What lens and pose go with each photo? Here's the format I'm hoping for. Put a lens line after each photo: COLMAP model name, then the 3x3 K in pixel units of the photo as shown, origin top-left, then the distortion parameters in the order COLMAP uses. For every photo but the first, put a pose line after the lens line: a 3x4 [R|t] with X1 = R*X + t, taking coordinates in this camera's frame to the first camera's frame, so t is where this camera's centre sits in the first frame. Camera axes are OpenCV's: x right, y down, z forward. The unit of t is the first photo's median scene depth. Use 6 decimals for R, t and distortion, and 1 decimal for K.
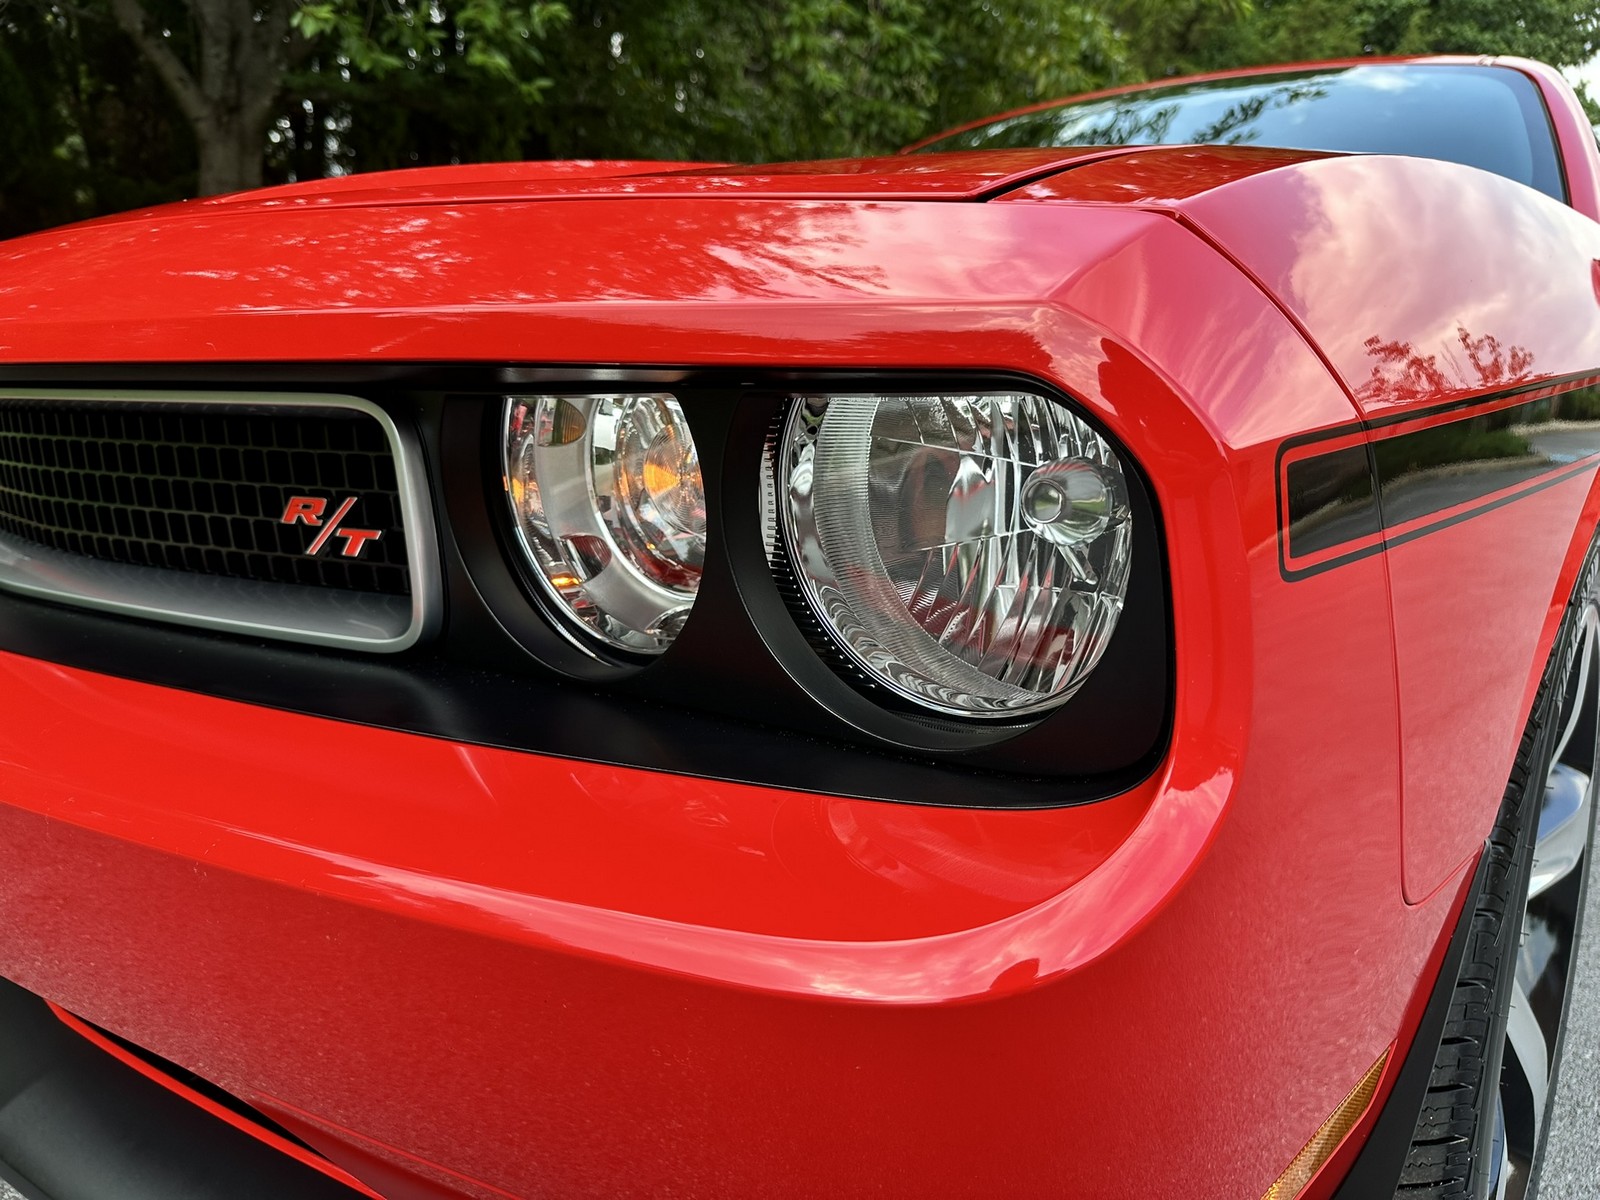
lens RADIAL K [[1159.0, 0, 797.5], [0, 1159.0, 607.6], [0, 0, 1]] dist [0.002127, -0.004662]
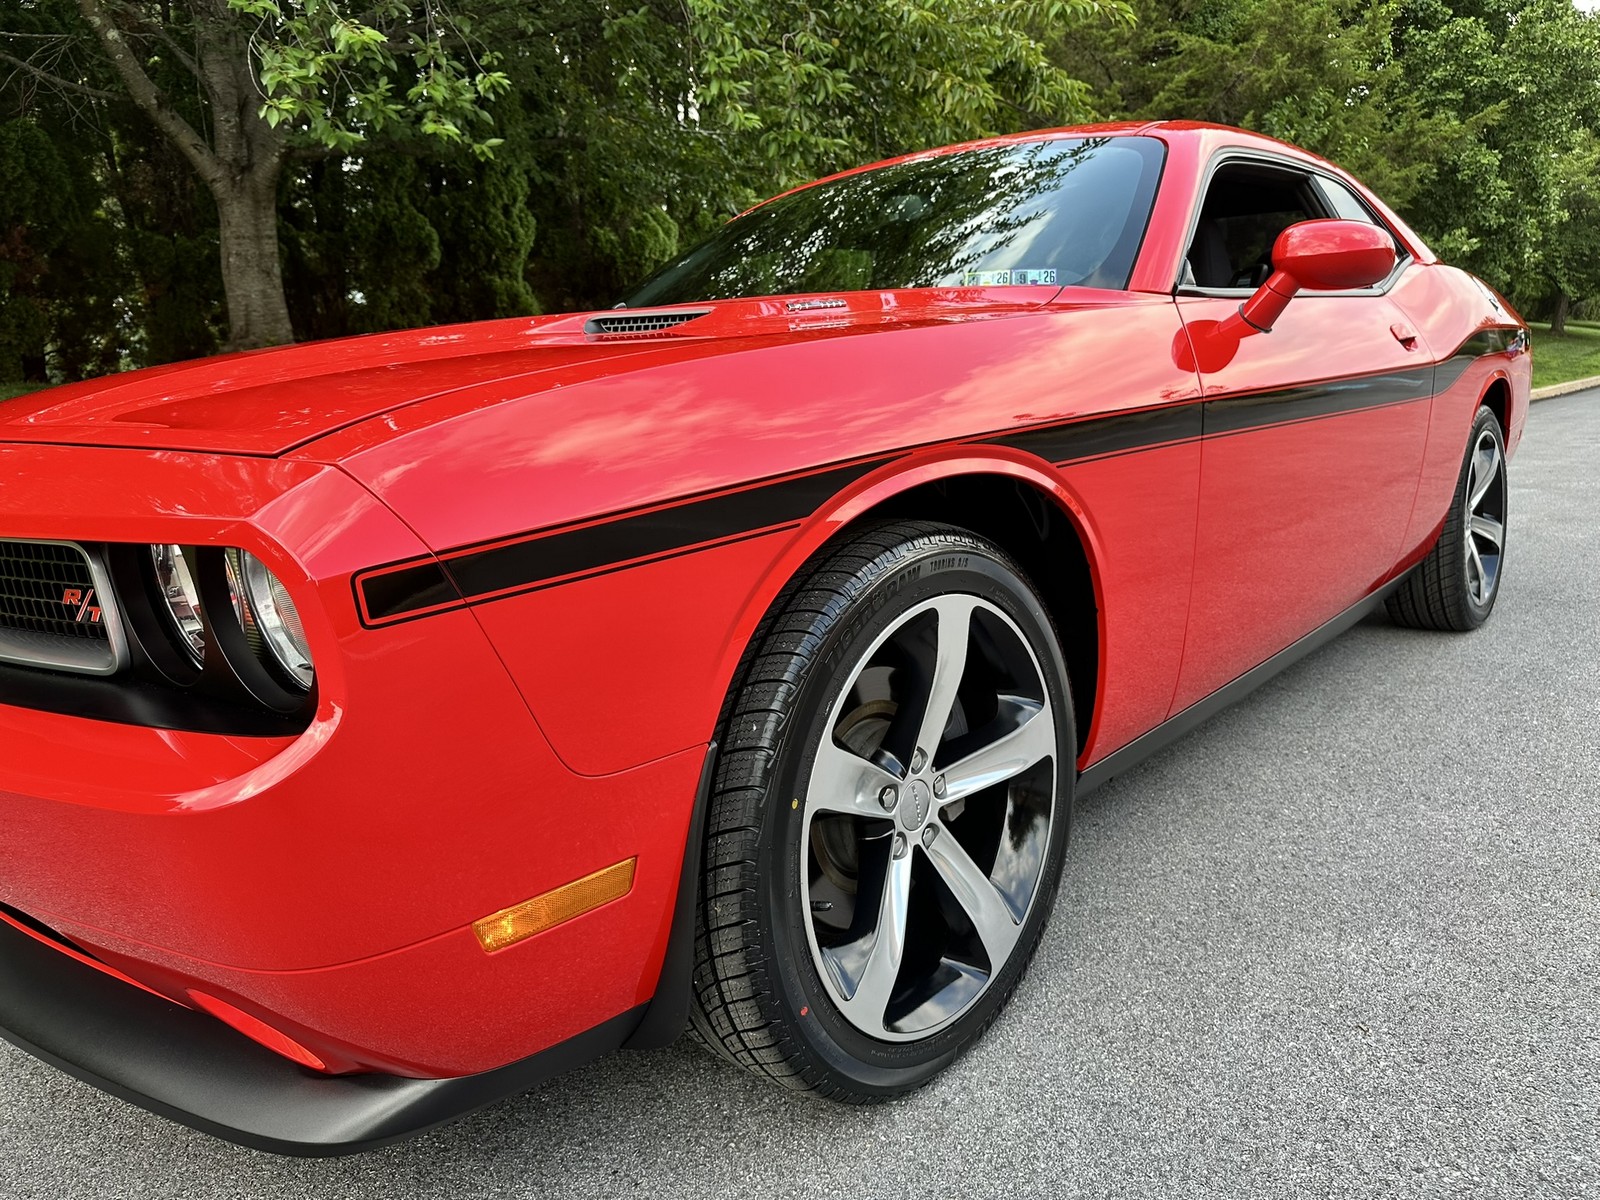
lens RADIAL K [[1142.6, 0, 800.0], [0, 1142.6, 600.0], [0, 0, 1]] dist [0.016510, -0.011582]
pose [[0.996903, -0.060575, -0.050145, 0.064606], [0.061048, 0.998103, 0.007942, -0.002172], [0.049569, -0.010978, 0.998710, -0.057651]]
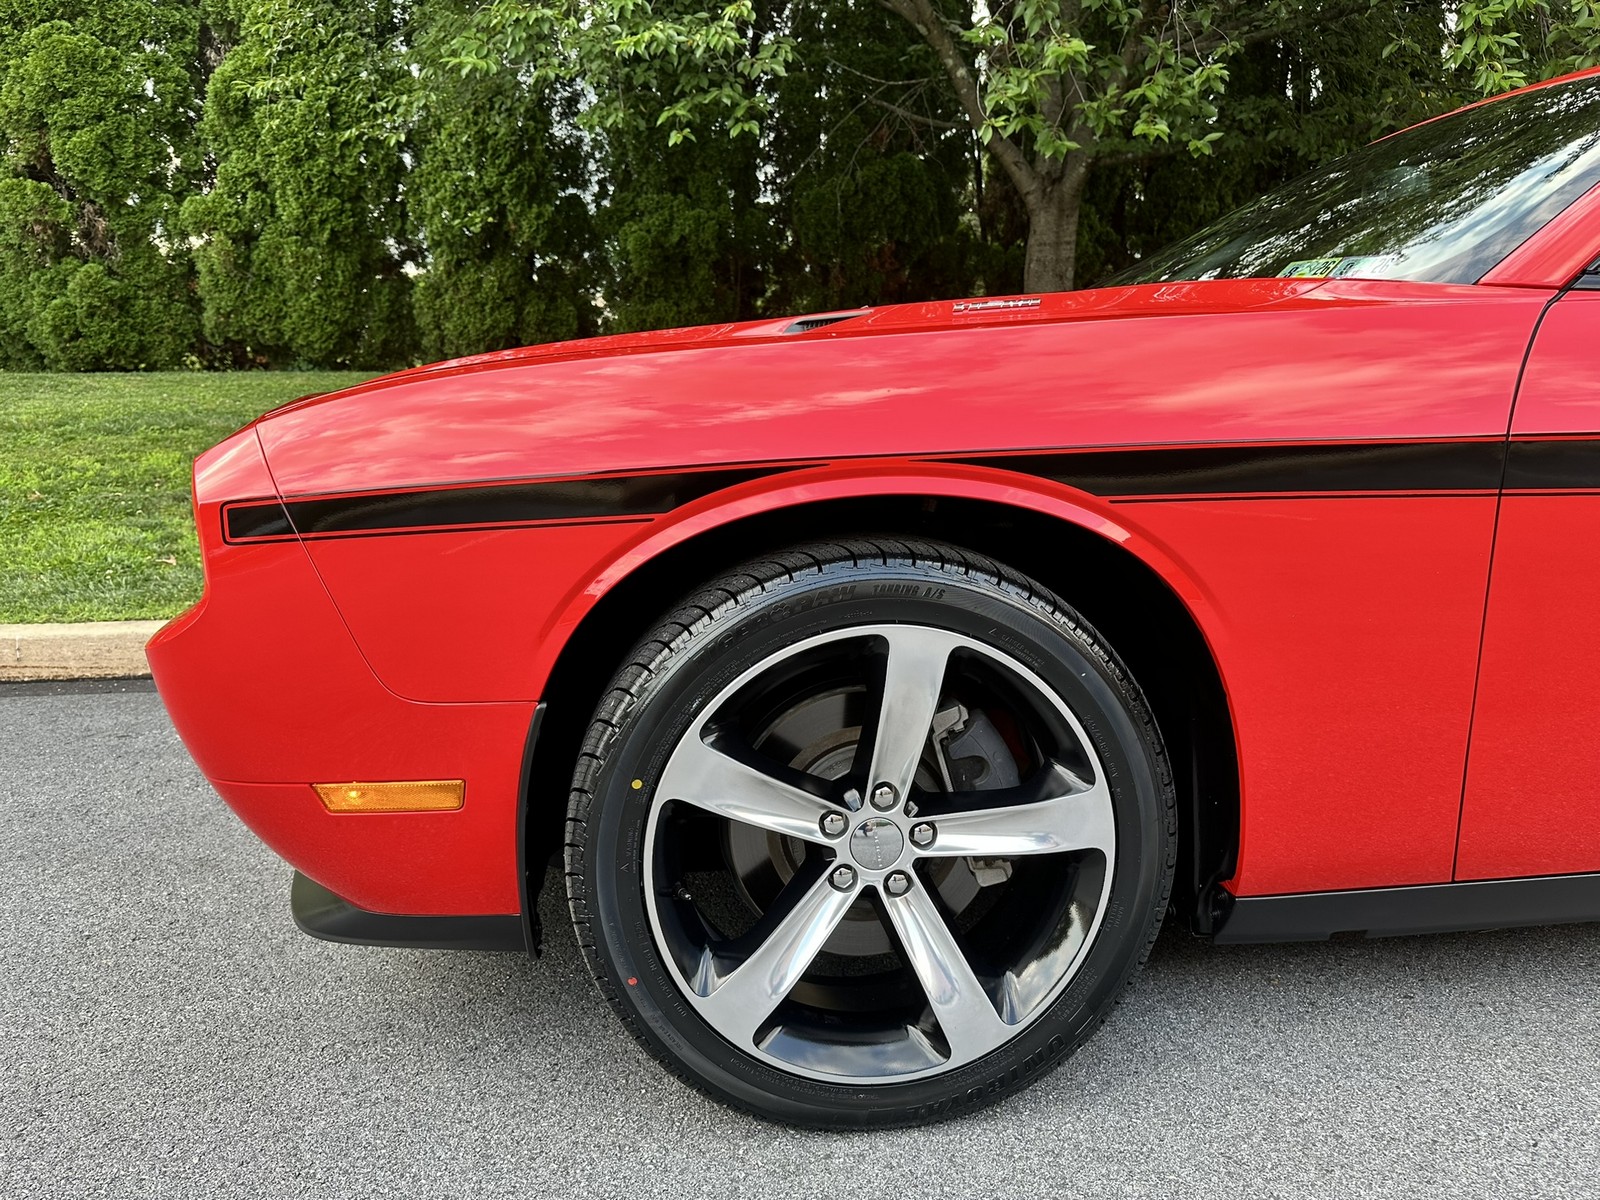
lens RADIAL K [[1159.0, 0, 797.5], [0, 1159.0, 607.6], [0, 0, 1]] dist [0.002127, -0.004662]
pose [[0.723240, 0.100733, -0.683210, 0.175140], [-0.110863, 0.993409, 0.029110, -0.005523], [0.681640, 0.054689, 0.729641, -0.011778]]
